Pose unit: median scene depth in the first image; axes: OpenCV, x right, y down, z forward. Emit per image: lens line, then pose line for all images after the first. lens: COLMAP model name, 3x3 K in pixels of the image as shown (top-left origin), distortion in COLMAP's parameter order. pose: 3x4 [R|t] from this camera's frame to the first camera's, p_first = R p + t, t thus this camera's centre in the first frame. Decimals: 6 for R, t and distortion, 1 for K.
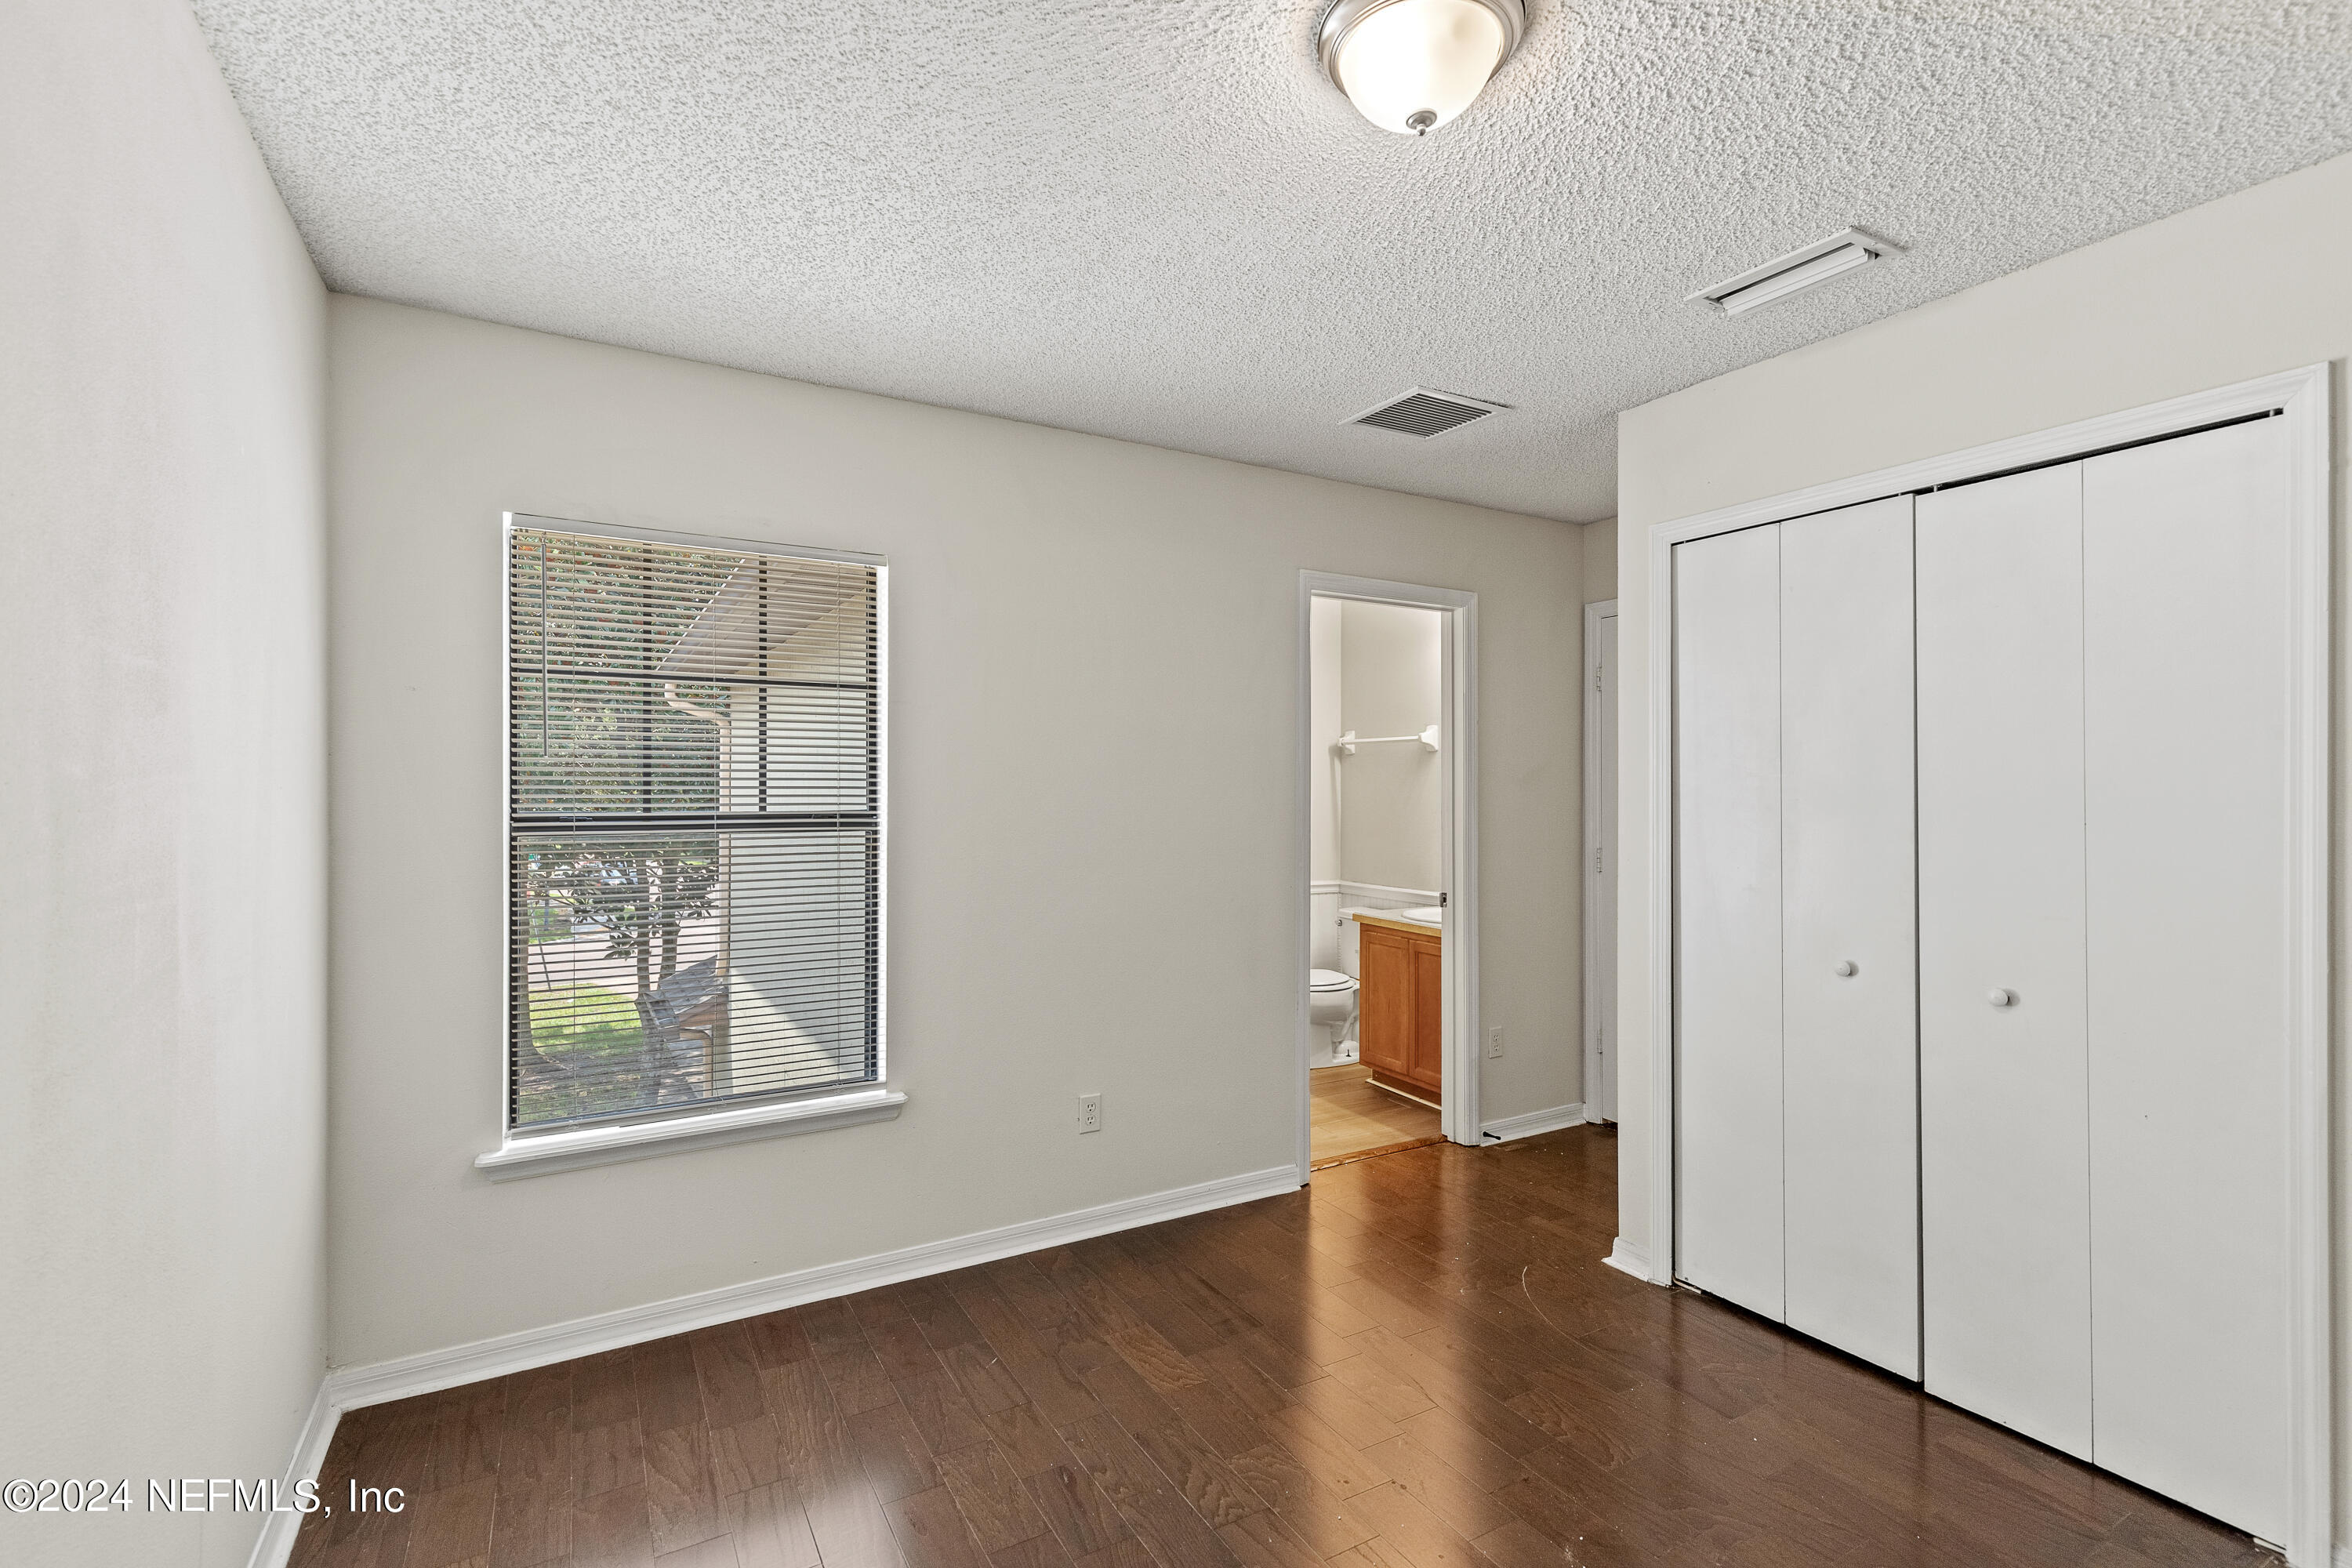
lens RADIAL K [[1062.4, 0, 1173.2], [0, 1062.4, 786.1], [0, 0, 1]] dist [0.010535, -0.002657]
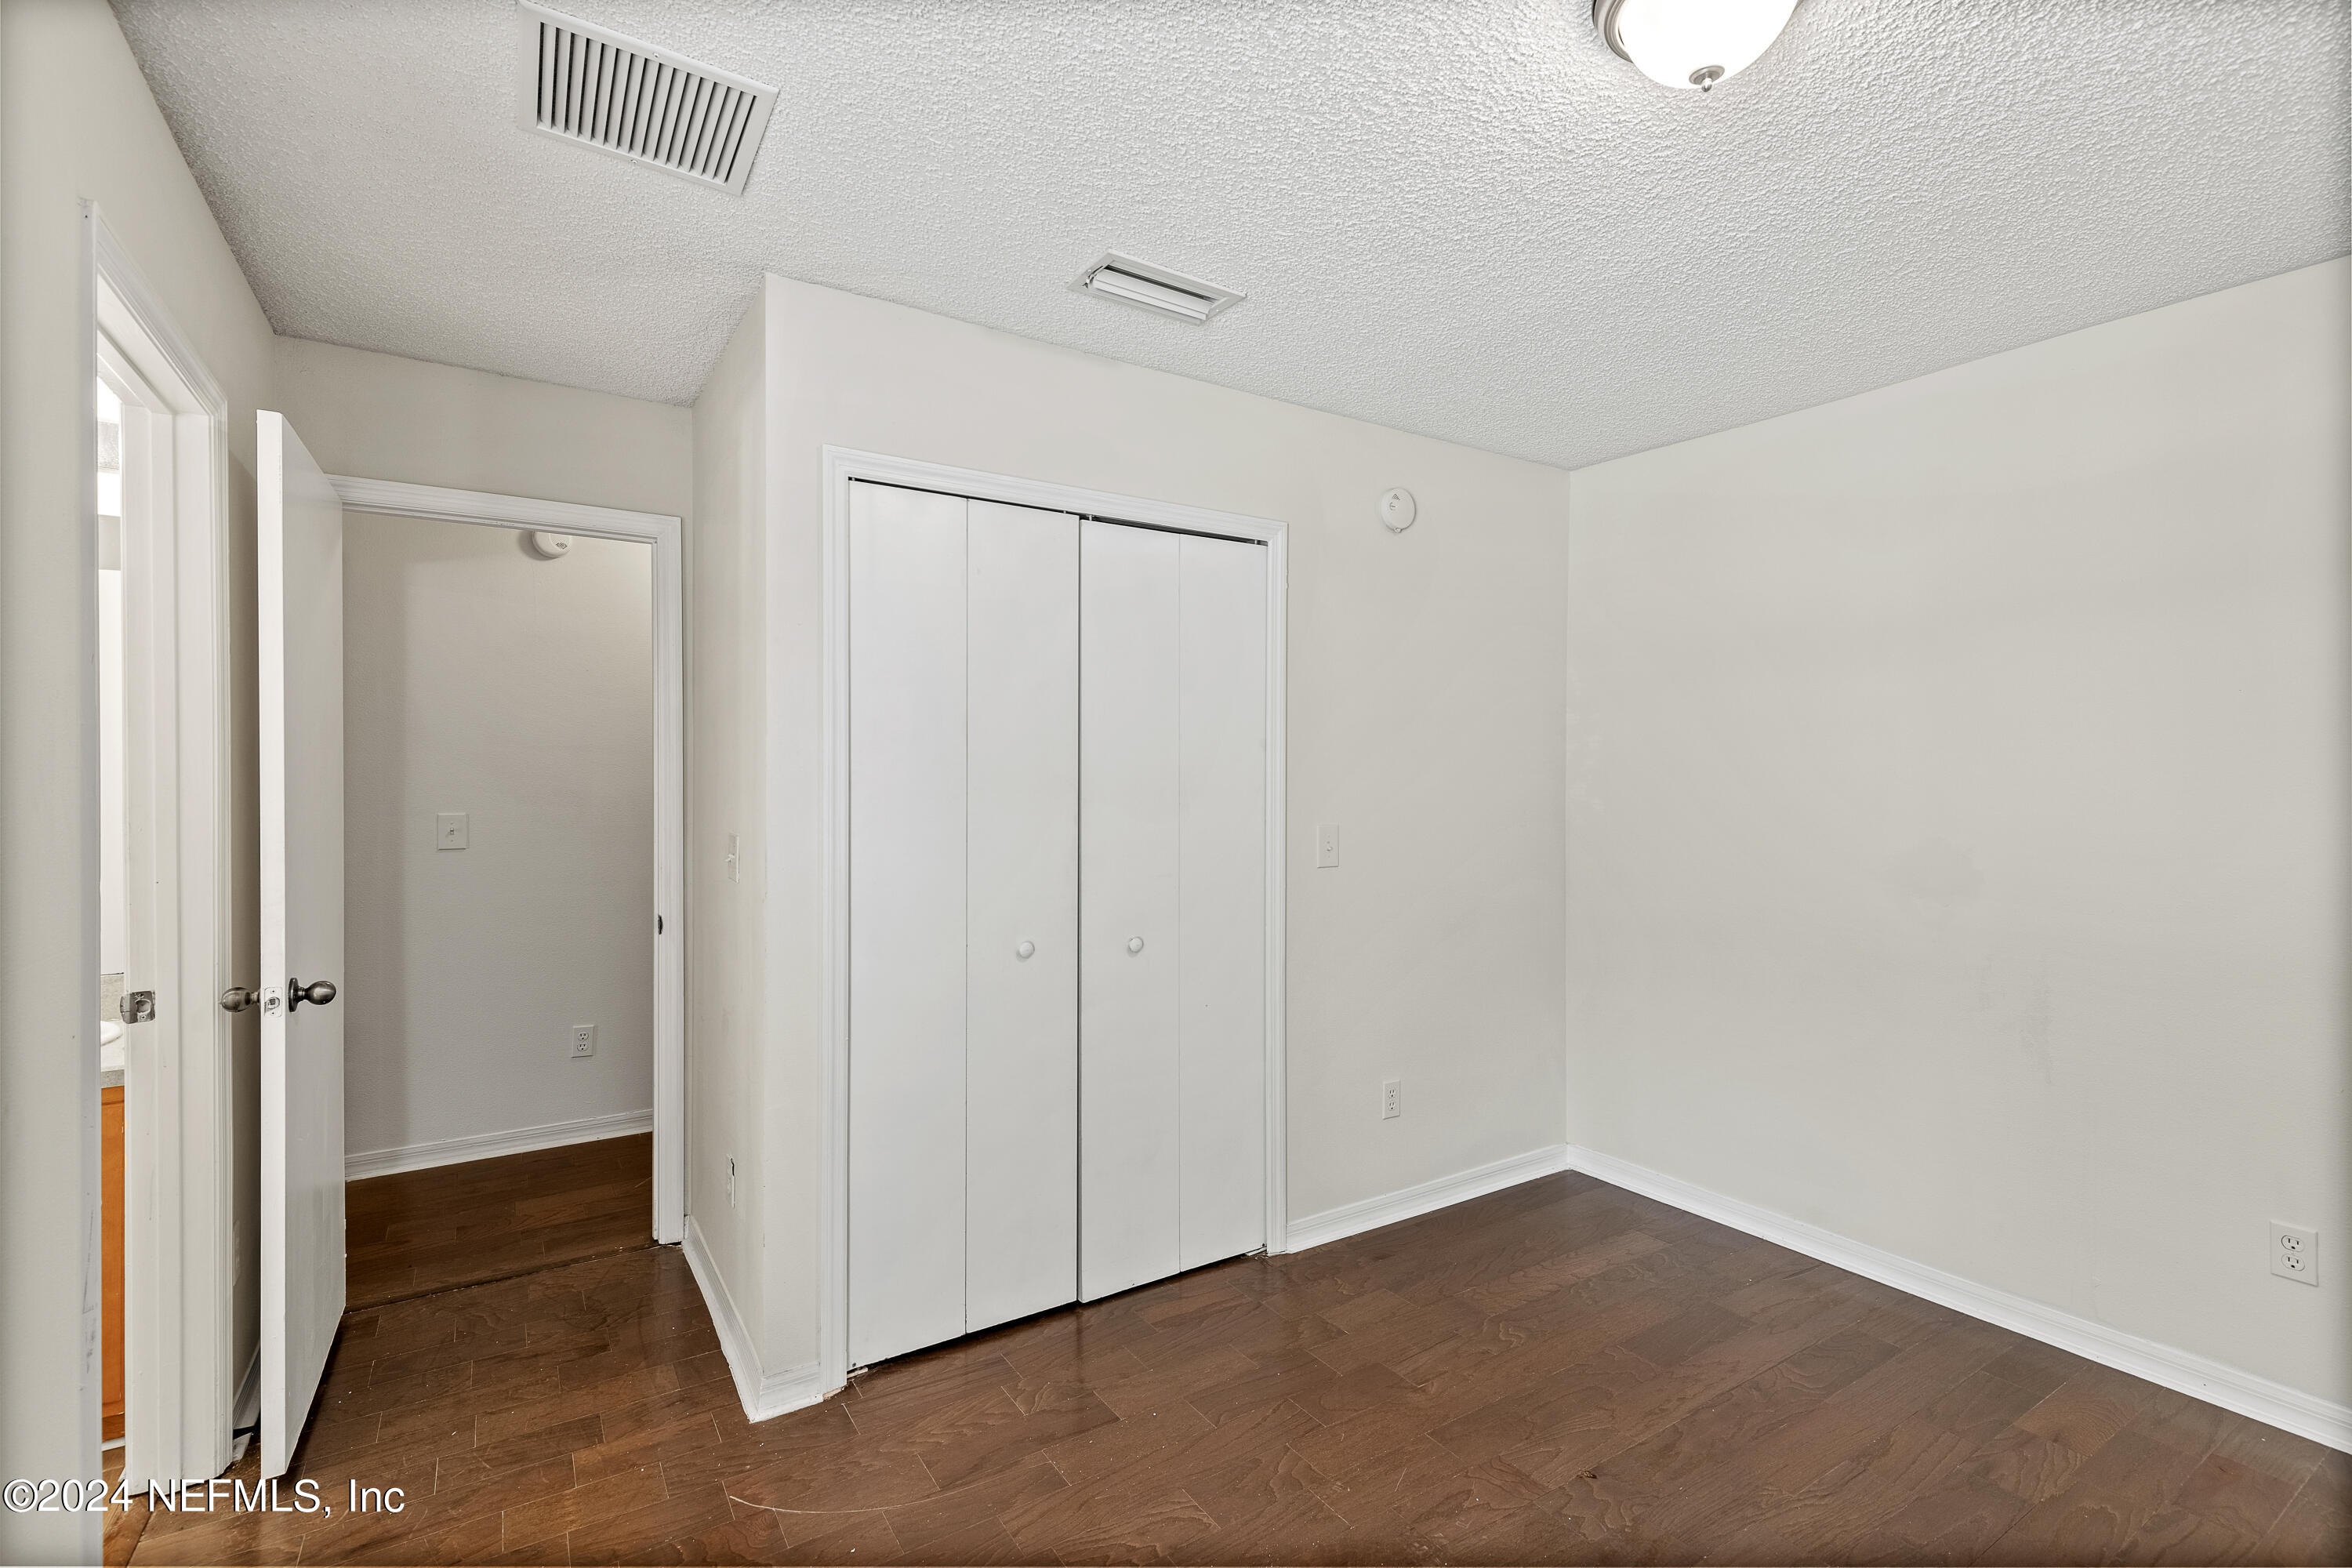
lens RADIAL K [[1062.4, 0, 1182.8], [0, 1062.4, 781.2], [0, 0, 1]] dist [0.010535, -0.002657]
pose [[-0.054241, -0.008186, 0.998494, -0.422546], [-0.006027, 0.999951, 0.007871, -0.003555], [-0.998510, -0.005591, -0.054287, 0.921586]]
